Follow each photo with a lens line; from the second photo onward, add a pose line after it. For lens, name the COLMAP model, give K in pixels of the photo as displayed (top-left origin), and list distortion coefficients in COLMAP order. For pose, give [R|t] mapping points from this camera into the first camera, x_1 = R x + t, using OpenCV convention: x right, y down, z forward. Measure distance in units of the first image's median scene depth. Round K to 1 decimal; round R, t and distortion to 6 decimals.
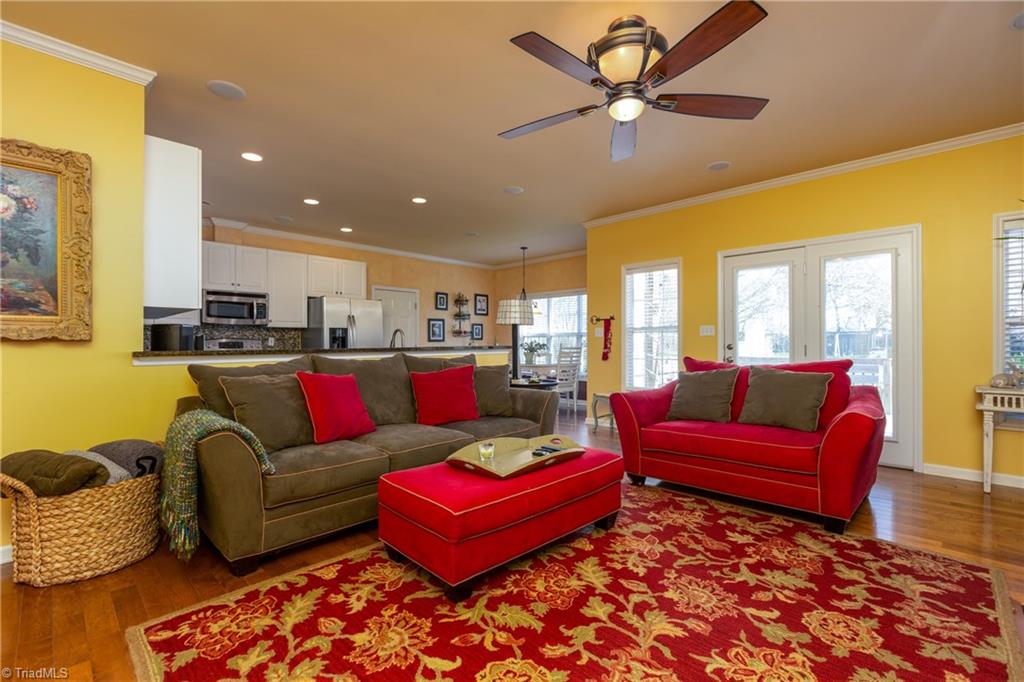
lens RADIAL K [[449.7, 0, 513.3], [0, 449.7, 350.6], [0, 0, 1]] dist [-0.003702, -0.000577]
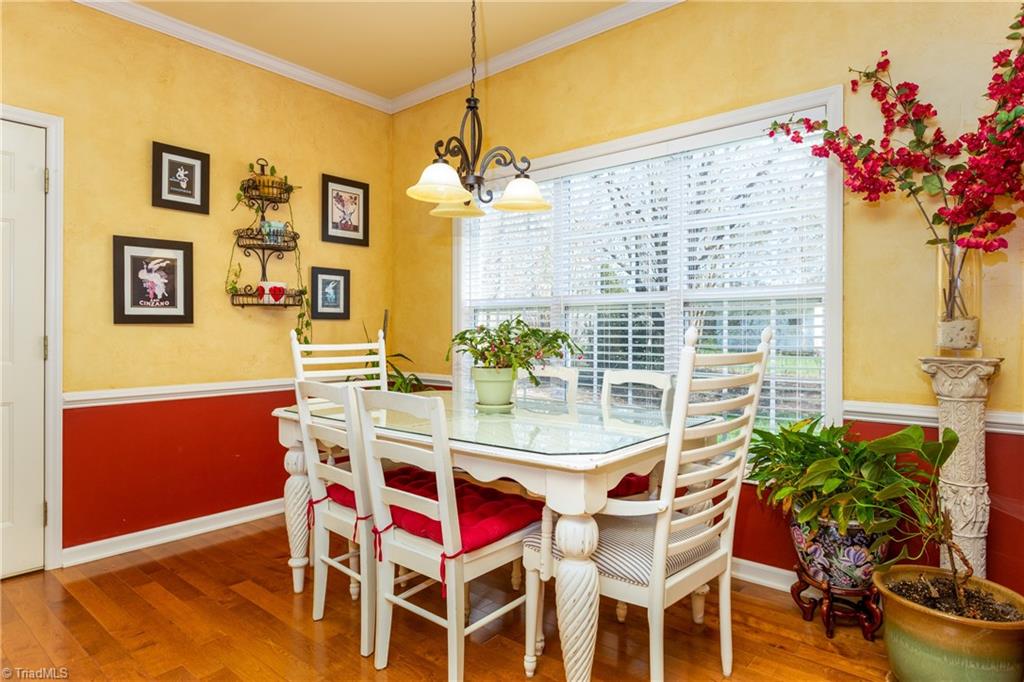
lens RADIAL K [[574.8, 0, 517.0], [0, 574.8, 330.9], [0, 0, 1]] dist [-0.003322, -0.000873]
pose [[0.996898, 0.004700, 0.078568, 0.083287], [-0.003083, 0.999781, -0.020686, -0.034273], [-0.078648, 0.020380, 0.996694, 2.479623]]
